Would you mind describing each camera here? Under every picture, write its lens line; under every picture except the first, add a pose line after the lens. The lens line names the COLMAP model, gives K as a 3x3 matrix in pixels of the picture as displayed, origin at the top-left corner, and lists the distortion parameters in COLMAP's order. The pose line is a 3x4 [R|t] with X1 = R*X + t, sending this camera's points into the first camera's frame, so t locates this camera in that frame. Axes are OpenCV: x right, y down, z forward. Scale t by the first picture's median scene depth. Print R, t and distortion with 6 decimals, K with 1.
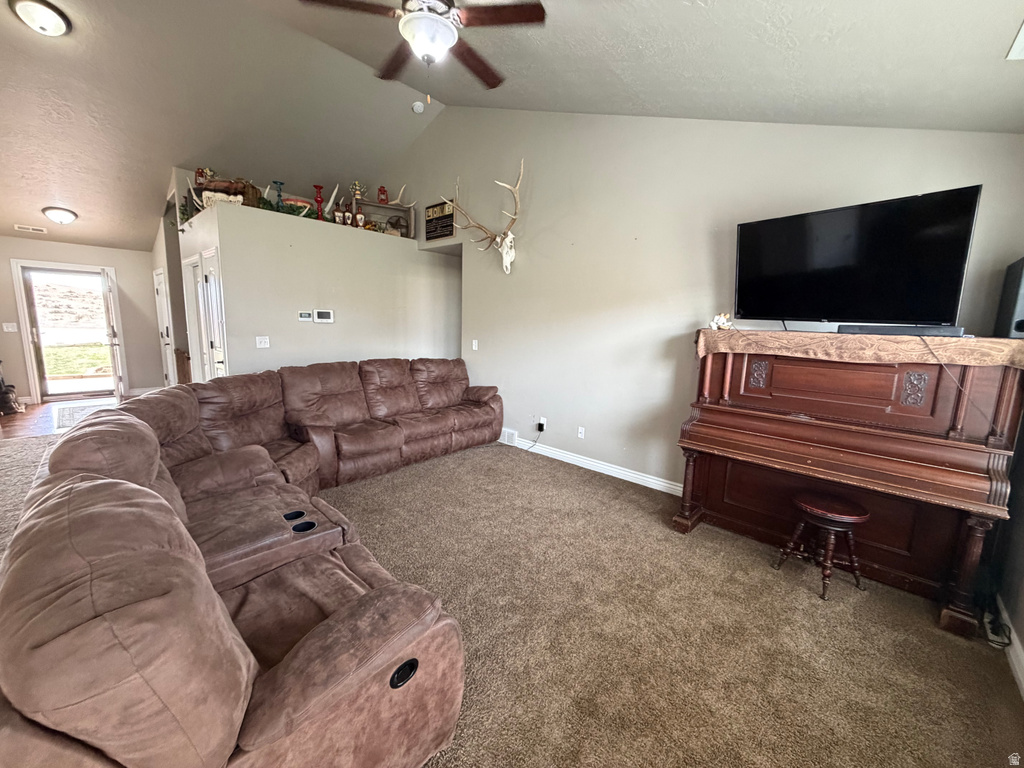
lens RADIAL K [[399.0, 0, 510.4], [0, 399.0, 380.8], [0, 0, 1]] dist [0.004512, 0.000362]
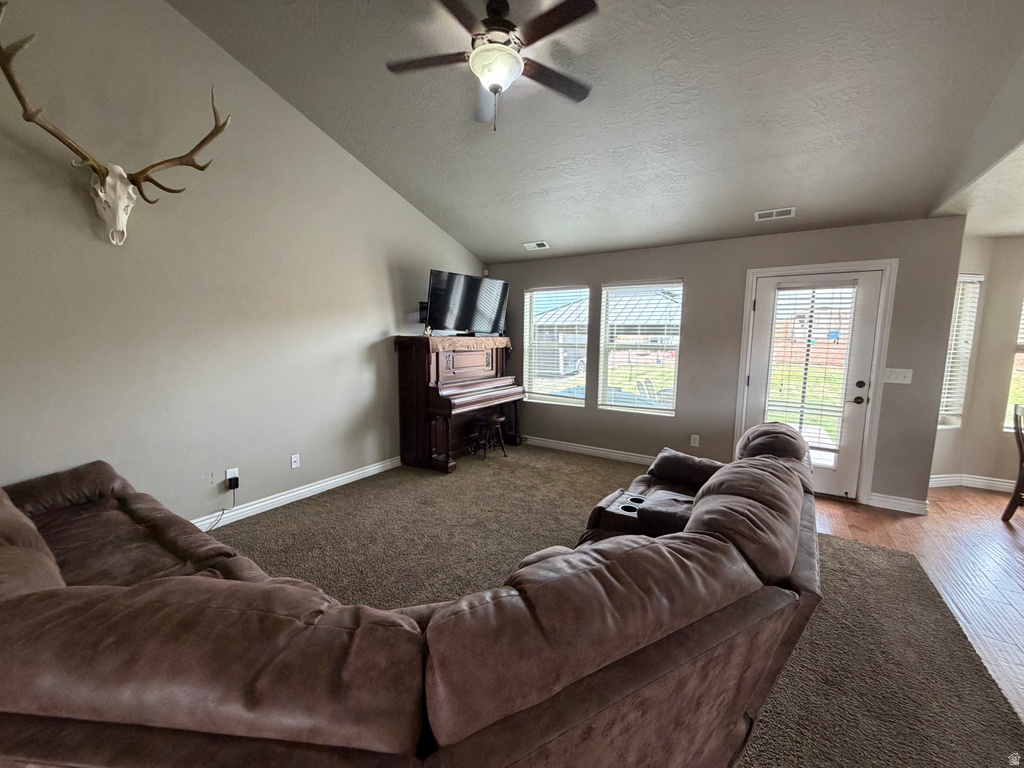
lens RADIAL K [[399.0, 0, 505.3], [0, 399.0, 381.8], [0, 0, 1]] dist [0.004512, 0.000362]
pose [[-0.156201, -0.142173, 0.977440, -0.844980], [0.124270, 0.978894, 0.162243, -0.141507], [-0.979877, 0.146809, -0.135237, 0.792206]]
